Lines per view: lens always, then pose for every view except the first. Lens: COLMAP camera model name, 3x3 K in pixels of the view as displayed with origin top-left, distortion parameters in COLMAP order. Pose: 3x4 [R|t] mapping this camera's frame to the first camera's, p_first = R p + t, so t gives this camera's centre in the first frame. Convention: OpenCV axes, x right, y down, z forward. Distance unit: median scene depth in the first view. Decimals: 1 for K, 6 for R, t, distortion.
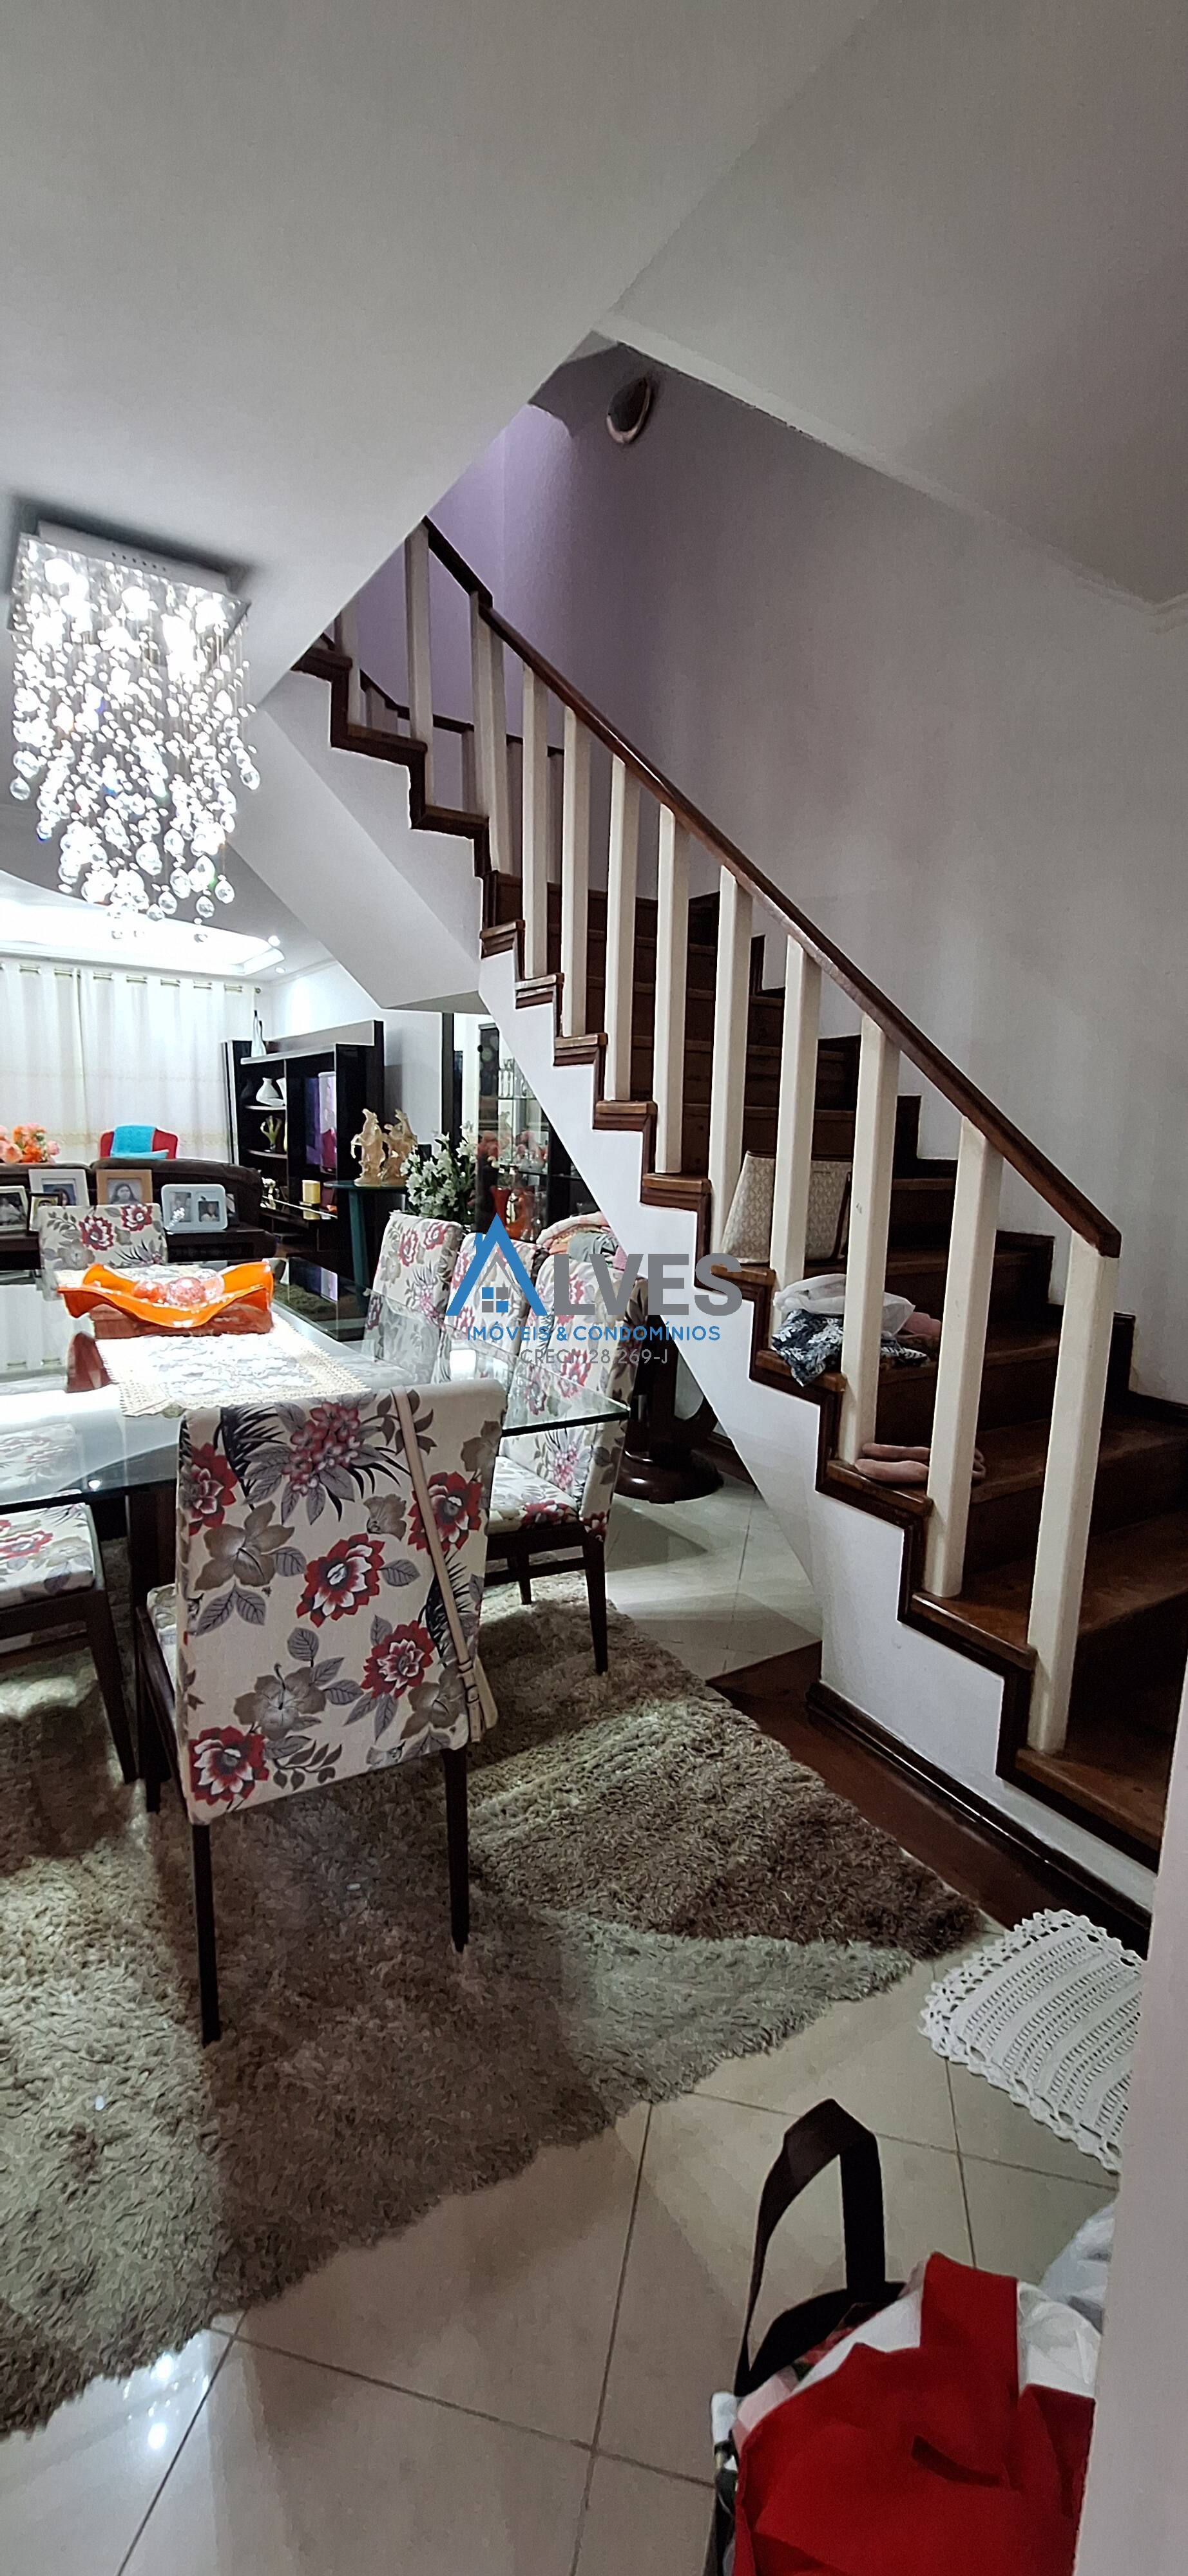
lens RADIAL K [[1014.5, 0, 582.7], [0, 1014.5, 1272.5], [0, 0, 1]] dist [-0.002978, 0.000956]
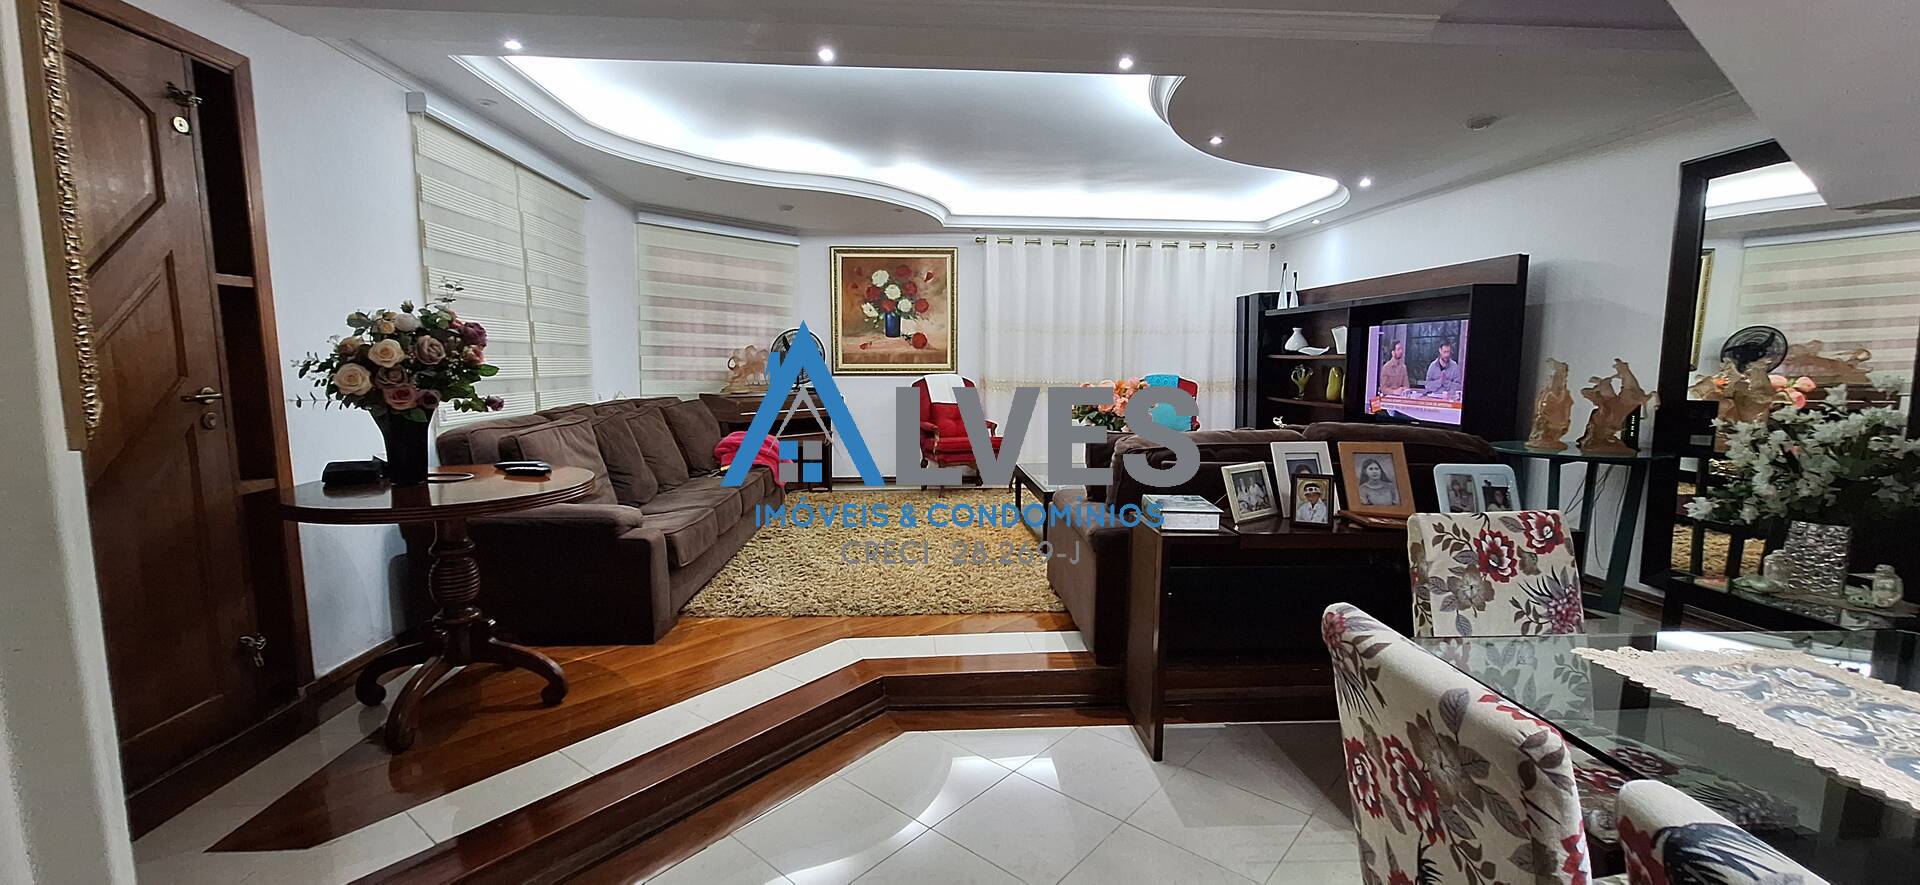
lens RADIAL K [[756.0, 0, 953.8], [0, 756.0, 445.8], [0, 0, 1]] dist [-0.002978, 0.000956]
pose [[0.878971, 0.034959, -0.475591, -1.029451], [-0.051909, 0.998397, -0.022548, -0.150973], [0.474041, 0.044506, 0.879377, 0.687754]]
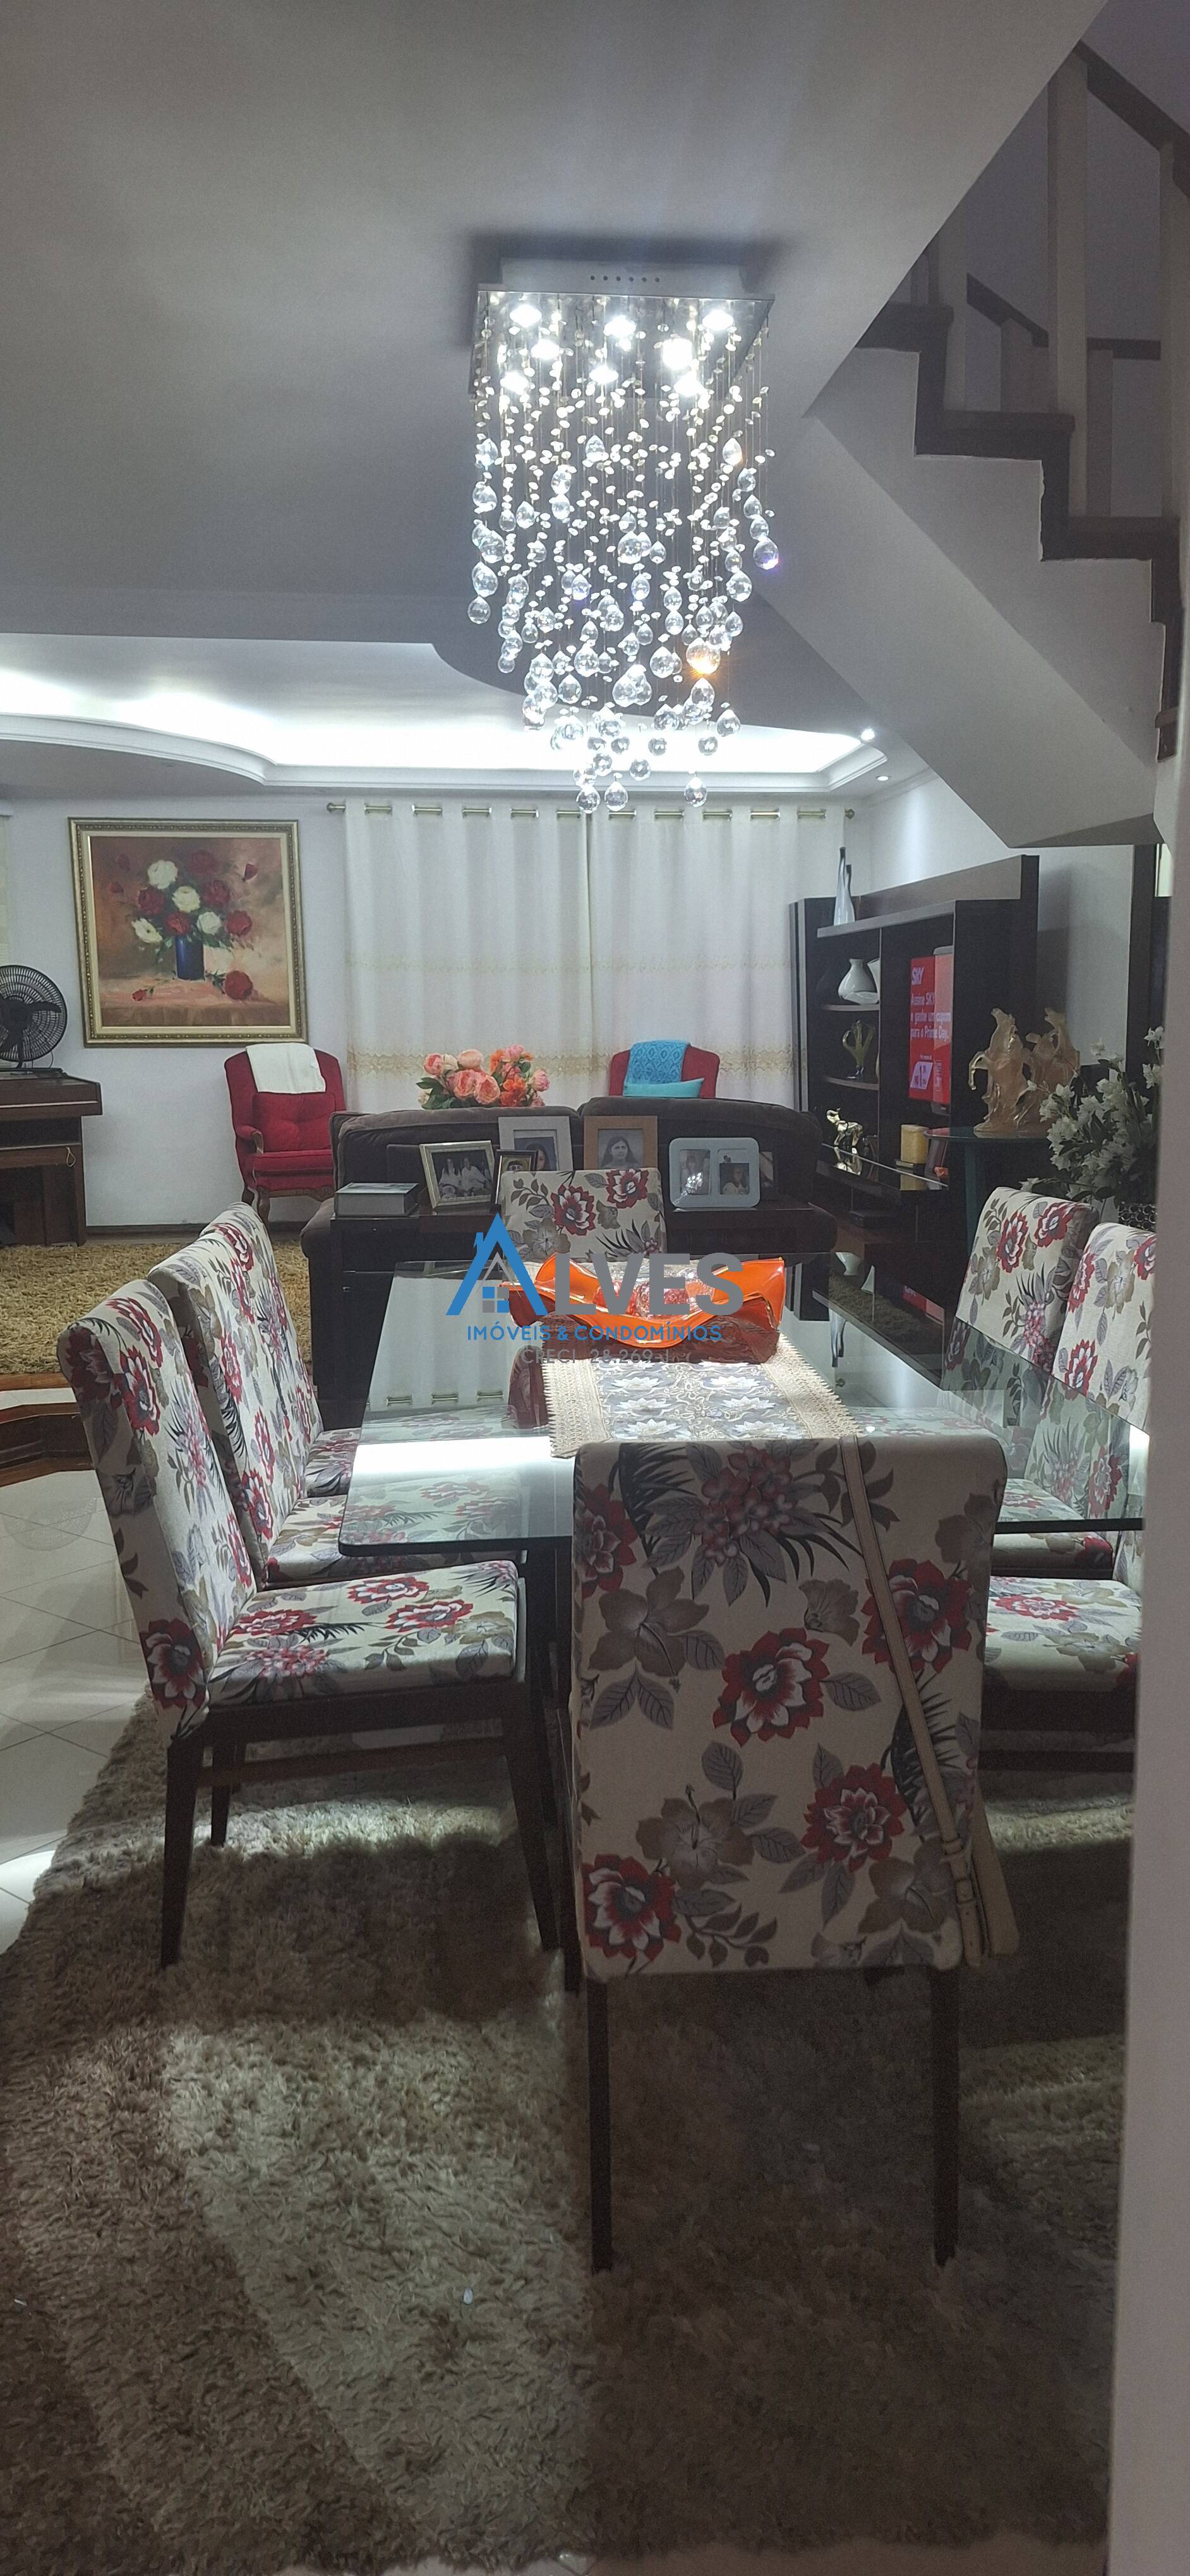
lens RADIAL K [[1772.3, 0, 613.1], [0, 1772.3, 1289.8], [0, 0, 1]] dist [0.100315, -0.113555]
pose [[0.899216, 0.037946, -0.435856, 0.147902], [-0.034746, 0.999279, 0.015311, -0.005943], [0.436122, 0.001376, 0.899886, -0.163596]]
